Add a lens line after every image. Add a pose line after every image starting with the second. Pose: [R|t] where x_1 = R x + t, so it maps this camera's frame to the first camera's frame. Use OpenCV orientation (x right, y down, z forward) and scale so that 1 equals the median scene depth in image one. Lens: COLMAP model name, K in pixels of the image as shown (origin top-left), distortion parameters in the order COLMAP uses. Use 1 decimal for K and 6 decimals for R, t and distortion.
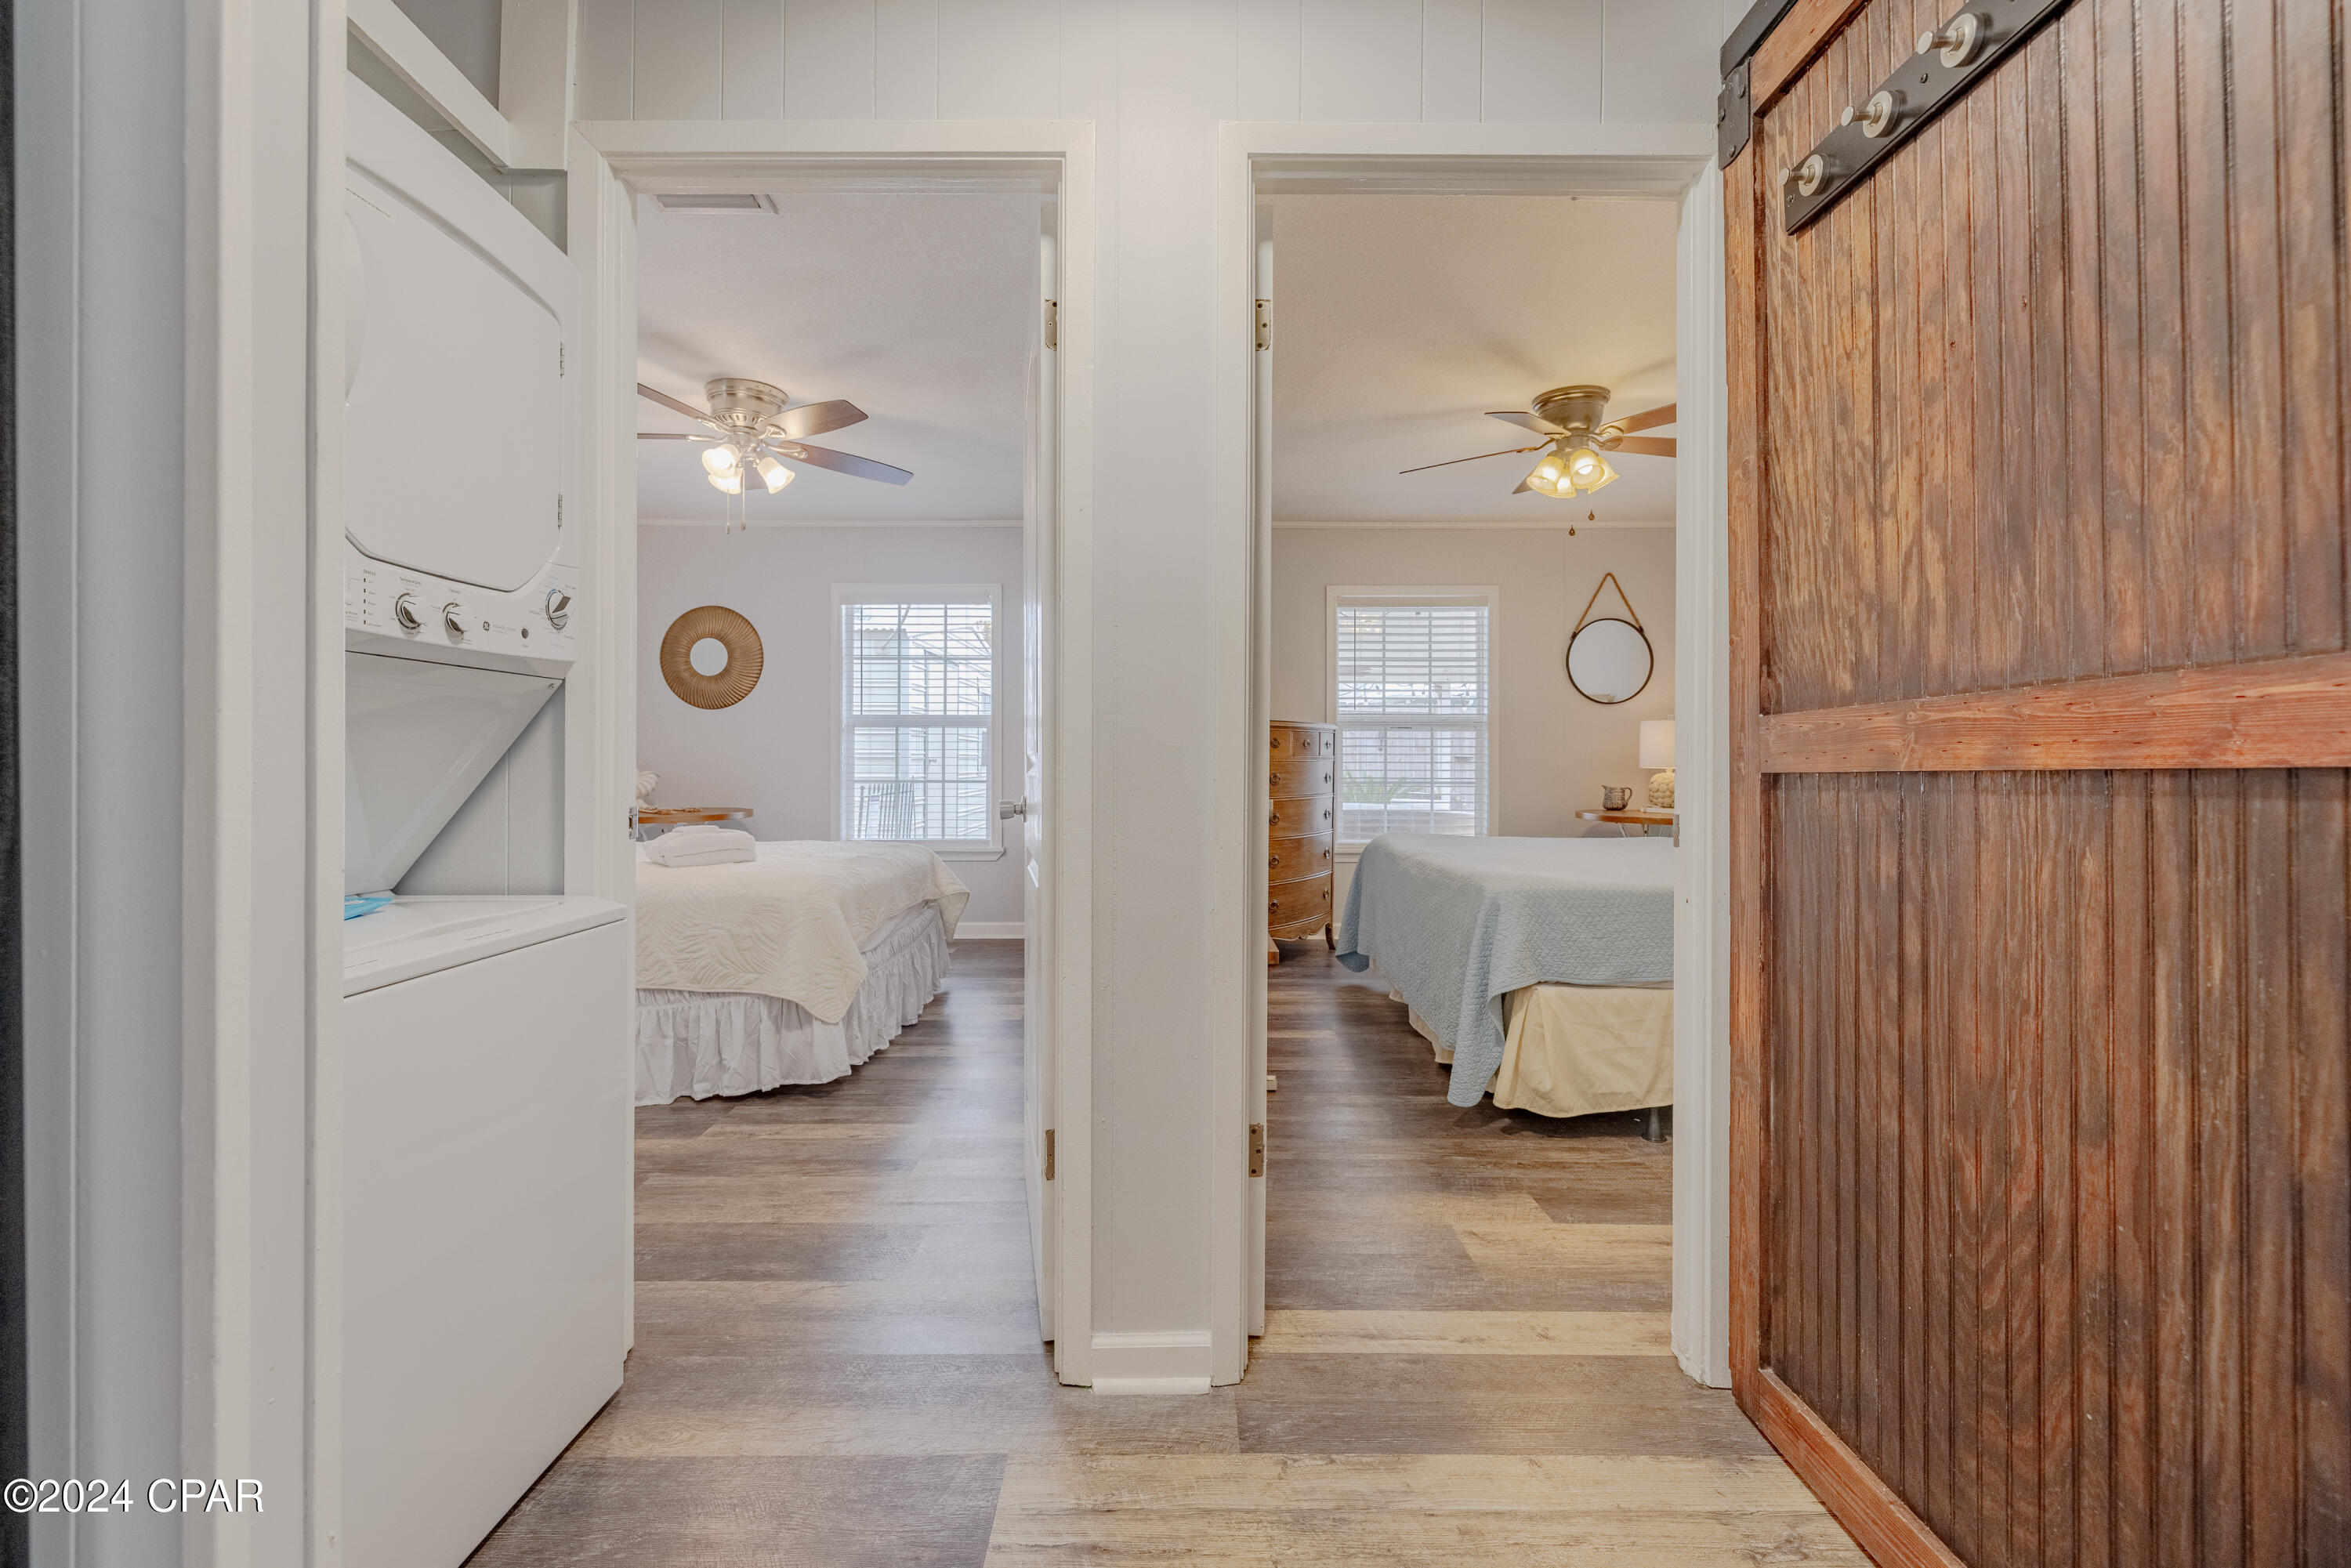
lens RADIAL K [[1045.4, 0, 1205.9], [0, 1045.4, 753.4], [0, 0, 1]] dist [0.001021, -0.000730]
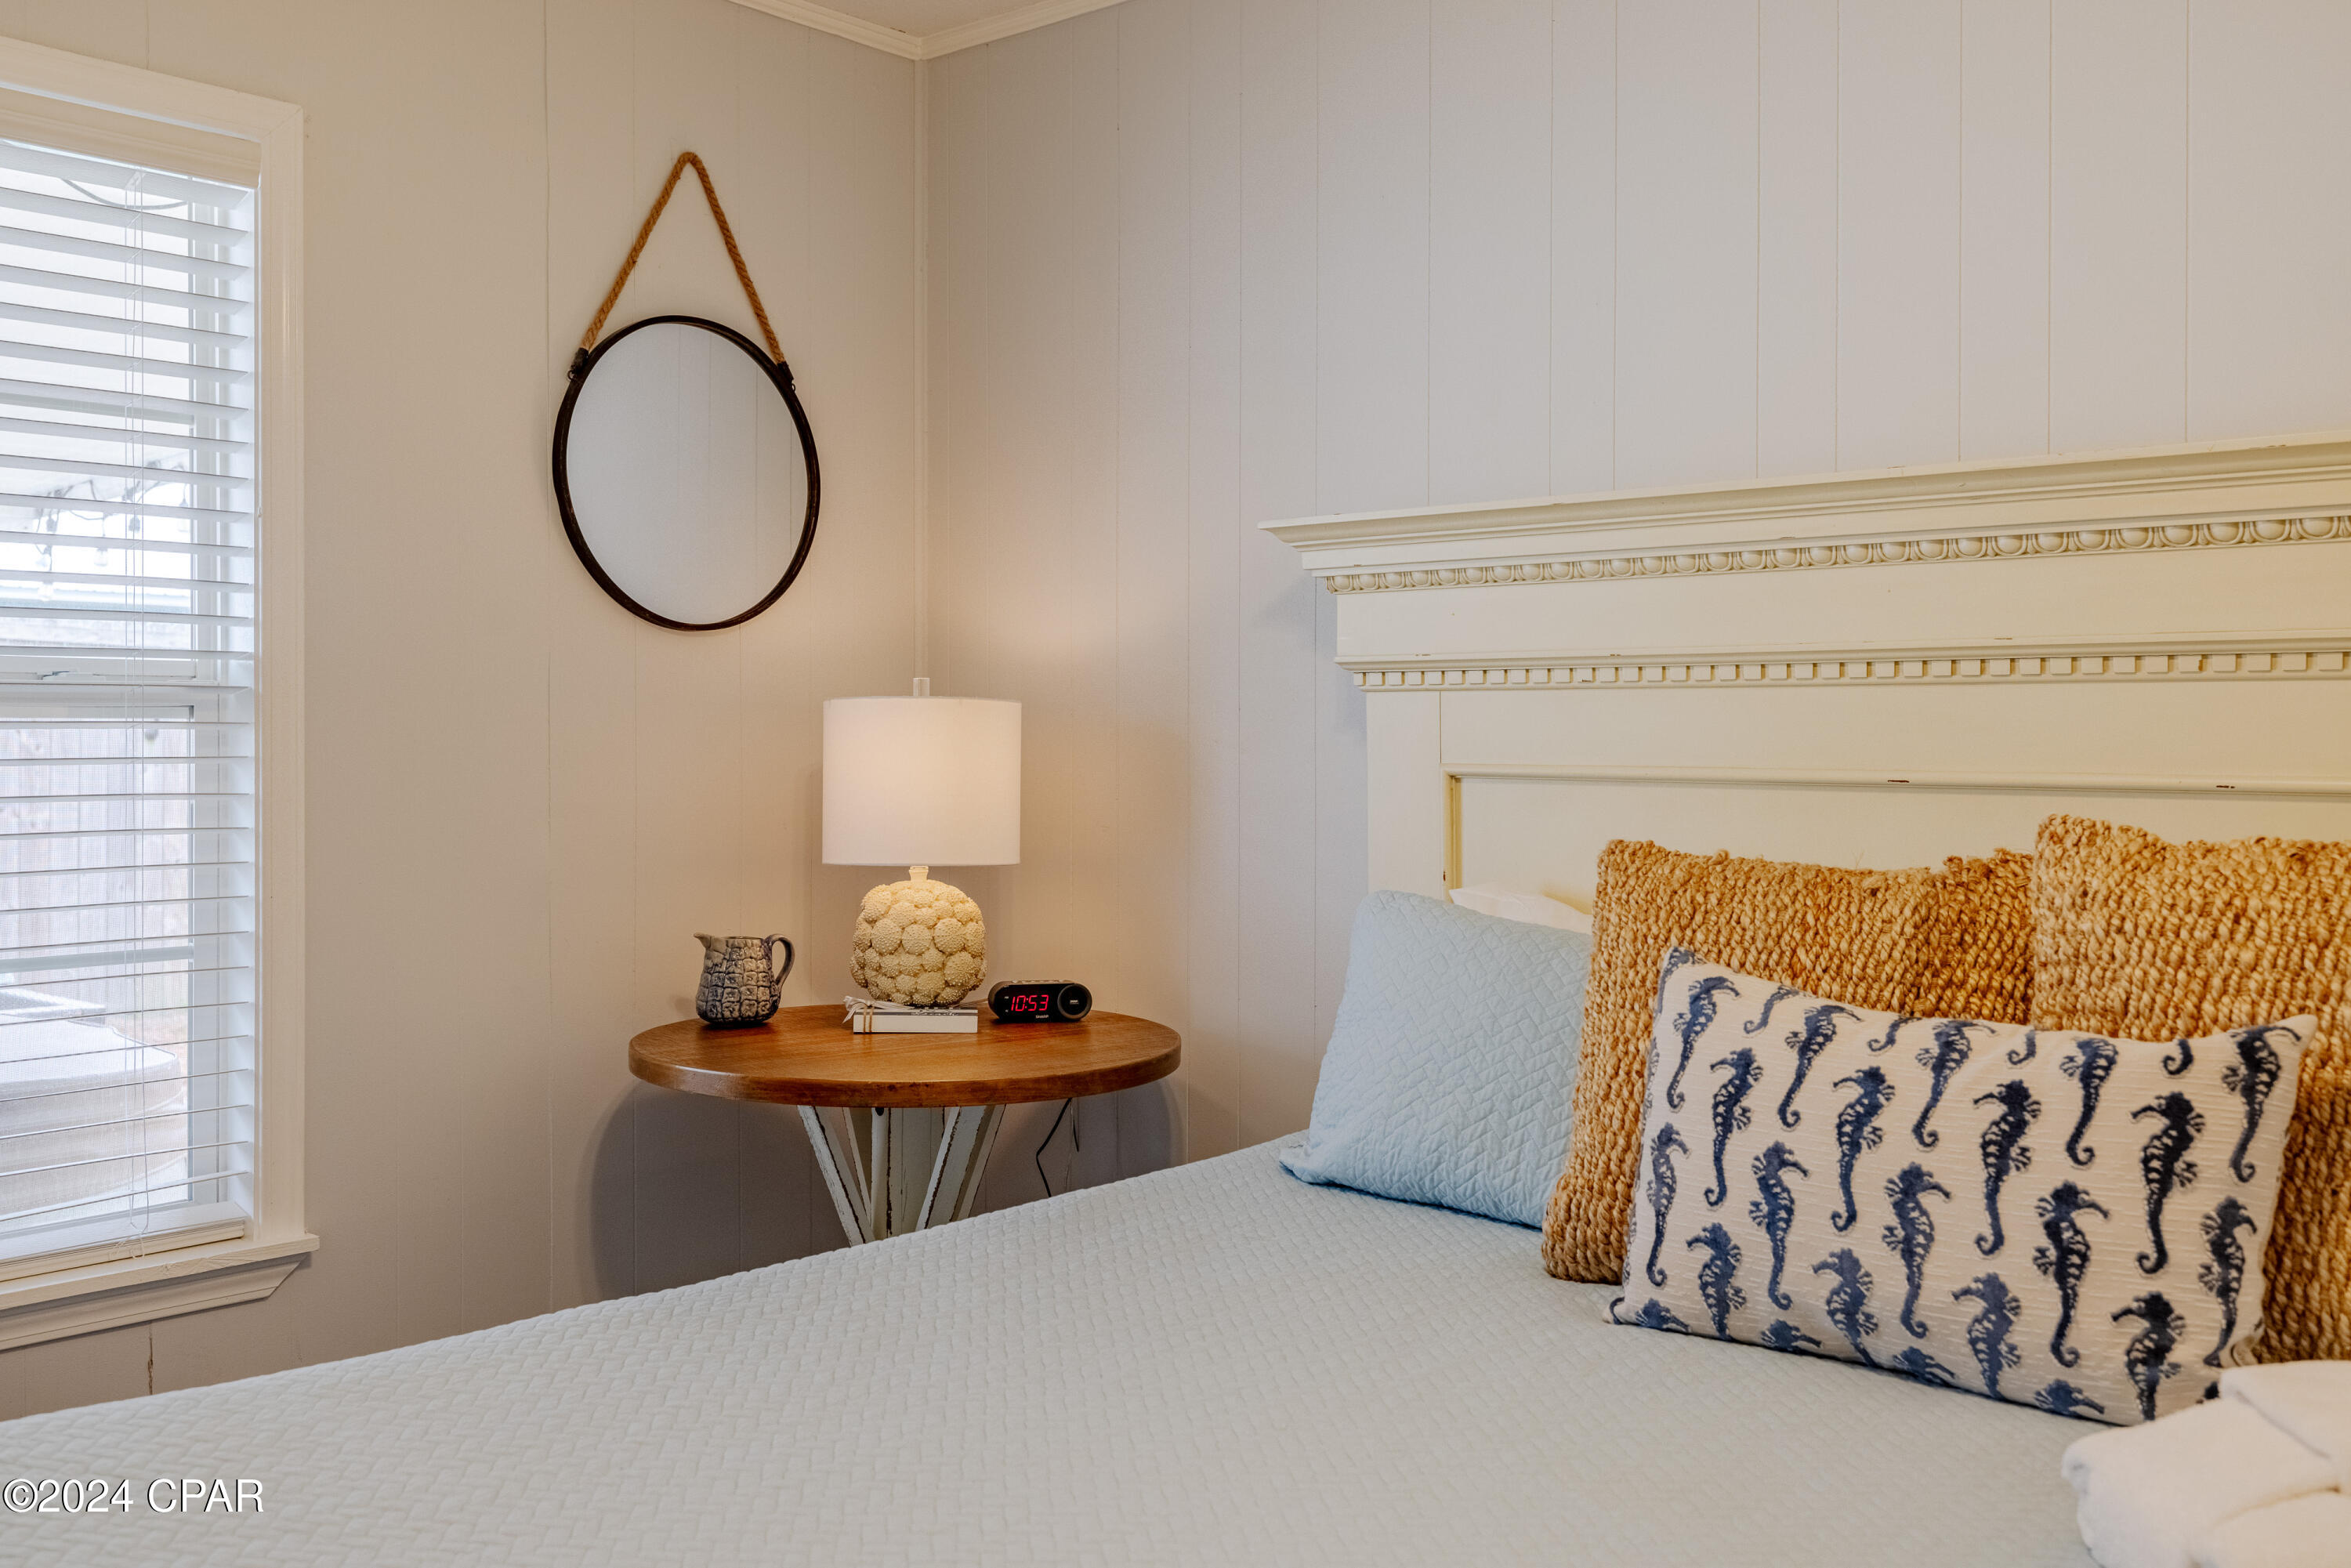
lens RADIAL K [[2111.7, 0, 1173.2], [0, 2111.7, 715.2], [0, 0, 1]] dist [-0.002907, 0.000020]
pose [[0.696267, 0.004317, 0.717770, 0.221888], [0.000371, 0.999980, -0.006374, -0.060991], [-0.717783, 0.004704, 0.696251, 1.526513]]
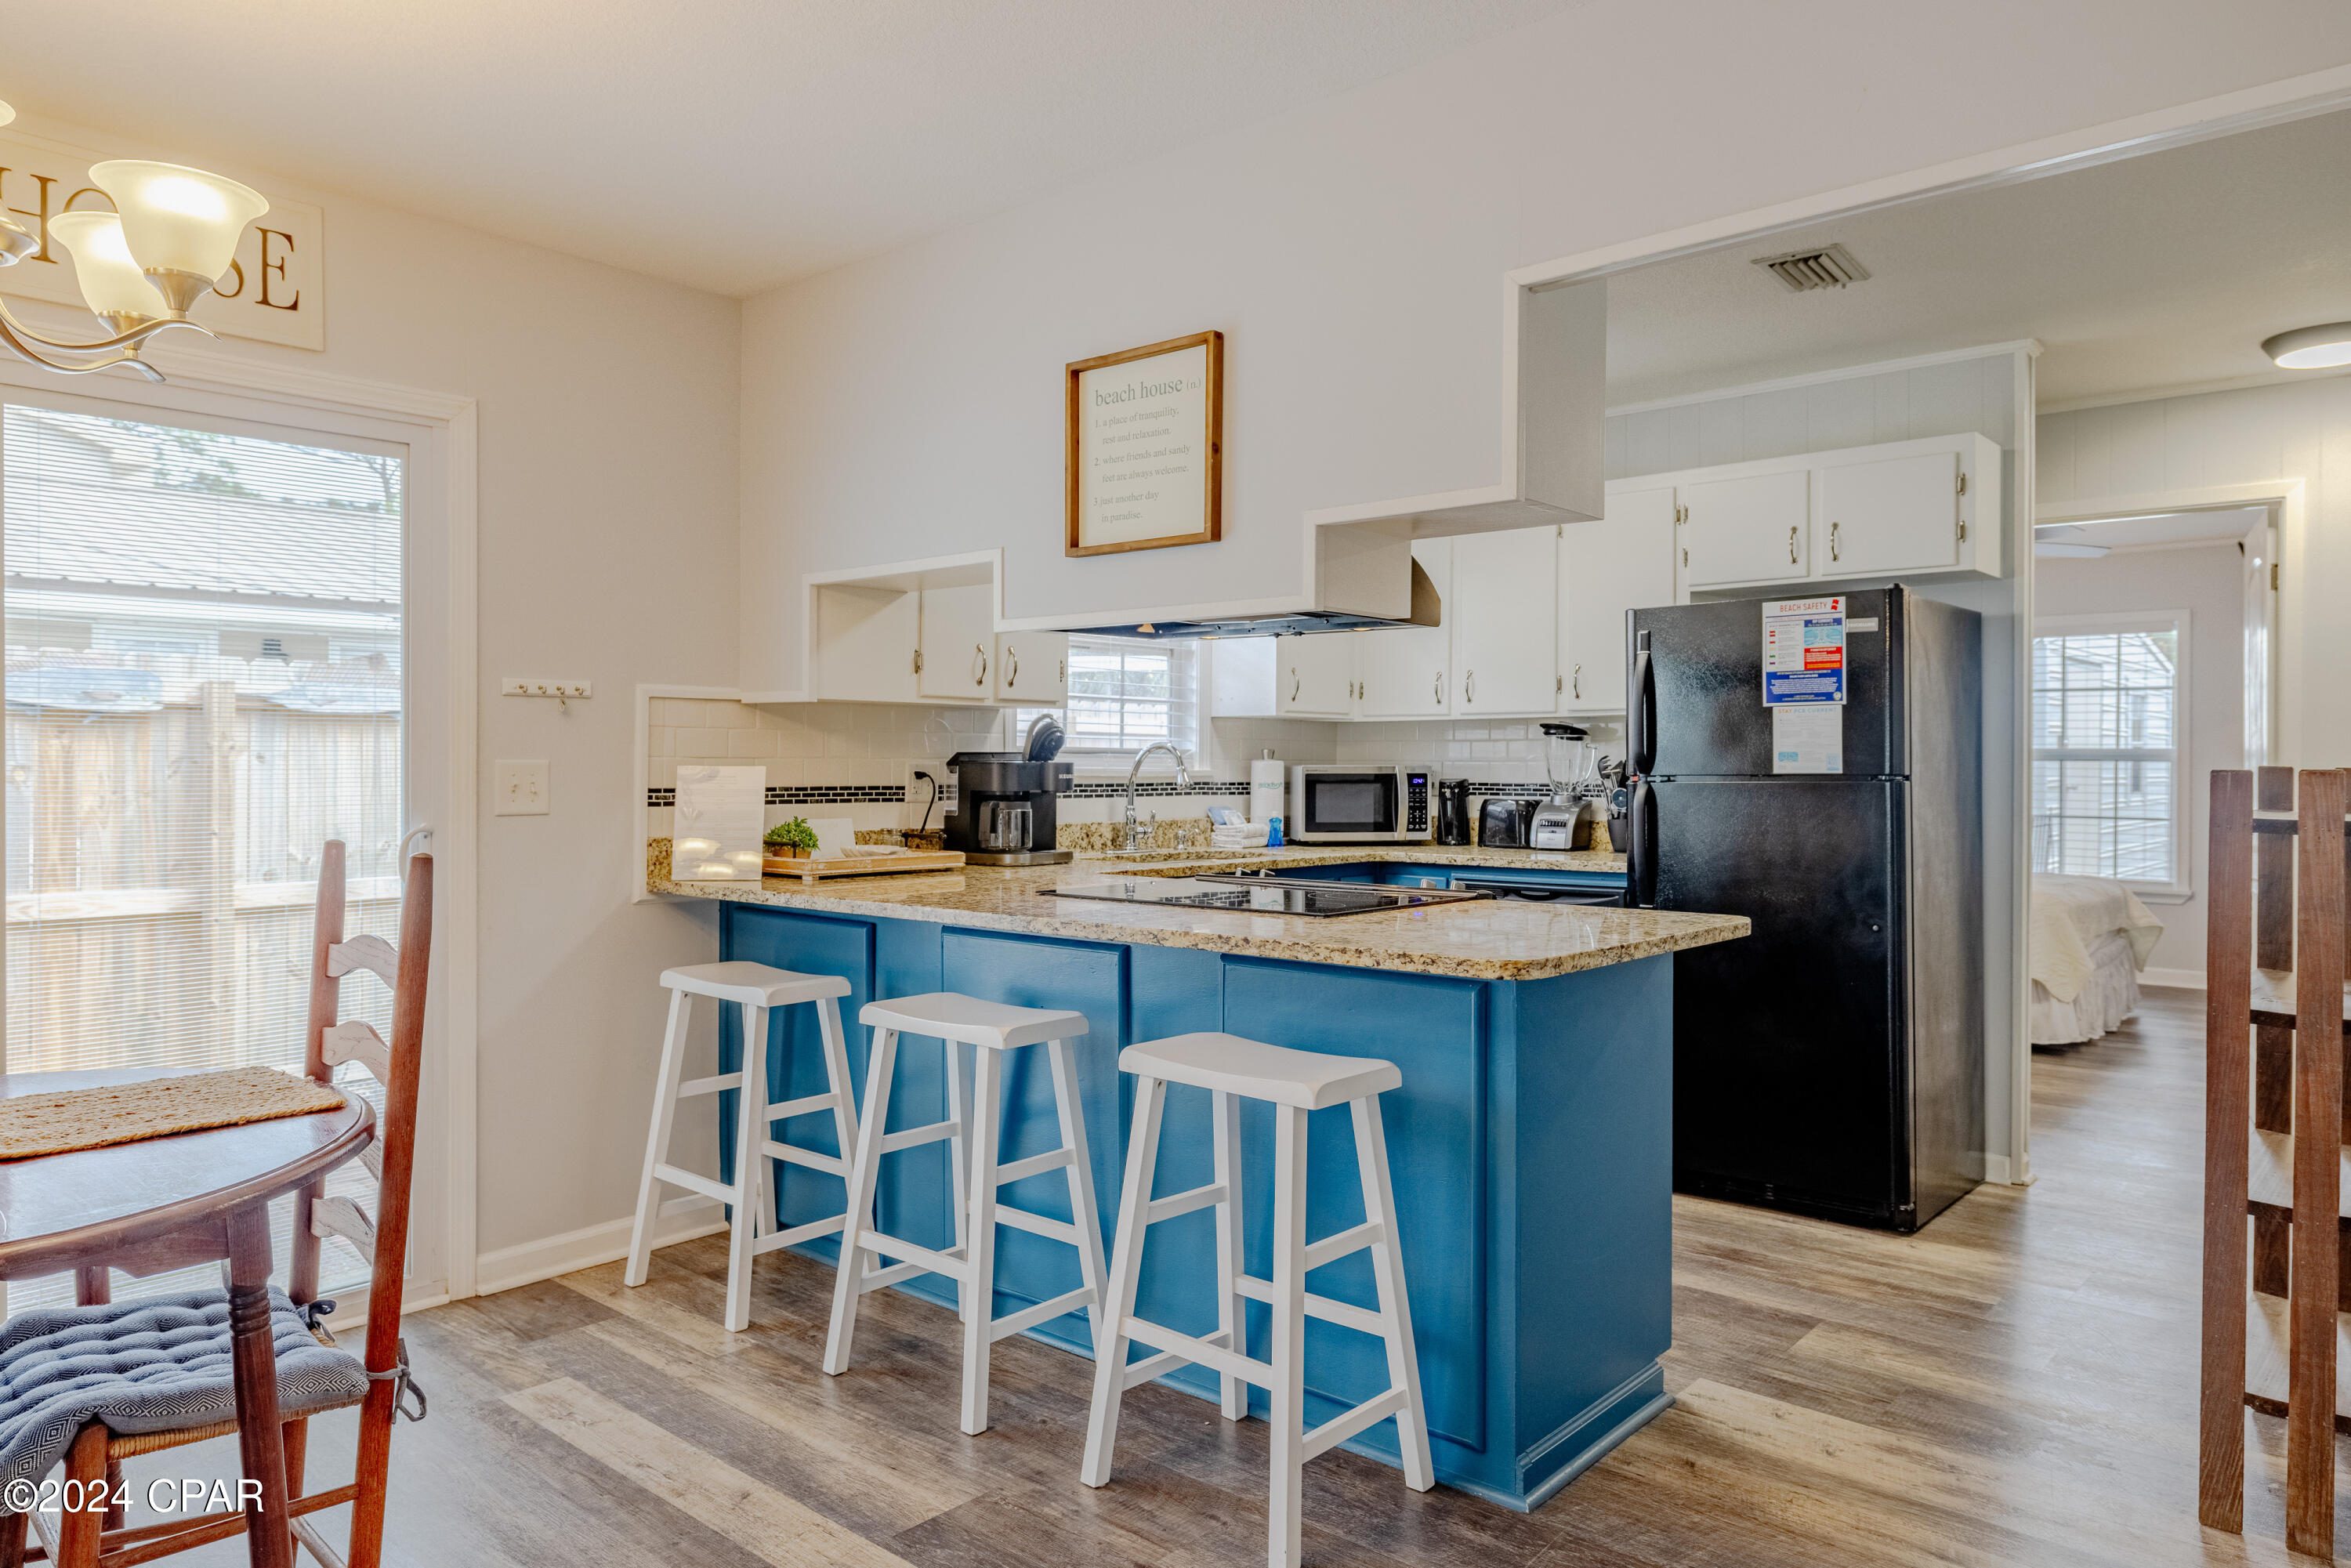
lens RADIAL K [[1514.4, 0, 1175.5], [0, 1514.4, 784.0], [0, 0, 1]] dist [-0.031625, -0.000356]
pose [[0.720481, 0.008382, -0.693424, 0.274090], [0.001517, 0.999906, 0.013663, -0.087233], [0.693473, -0.010895, 0.720401, -2.206066]]
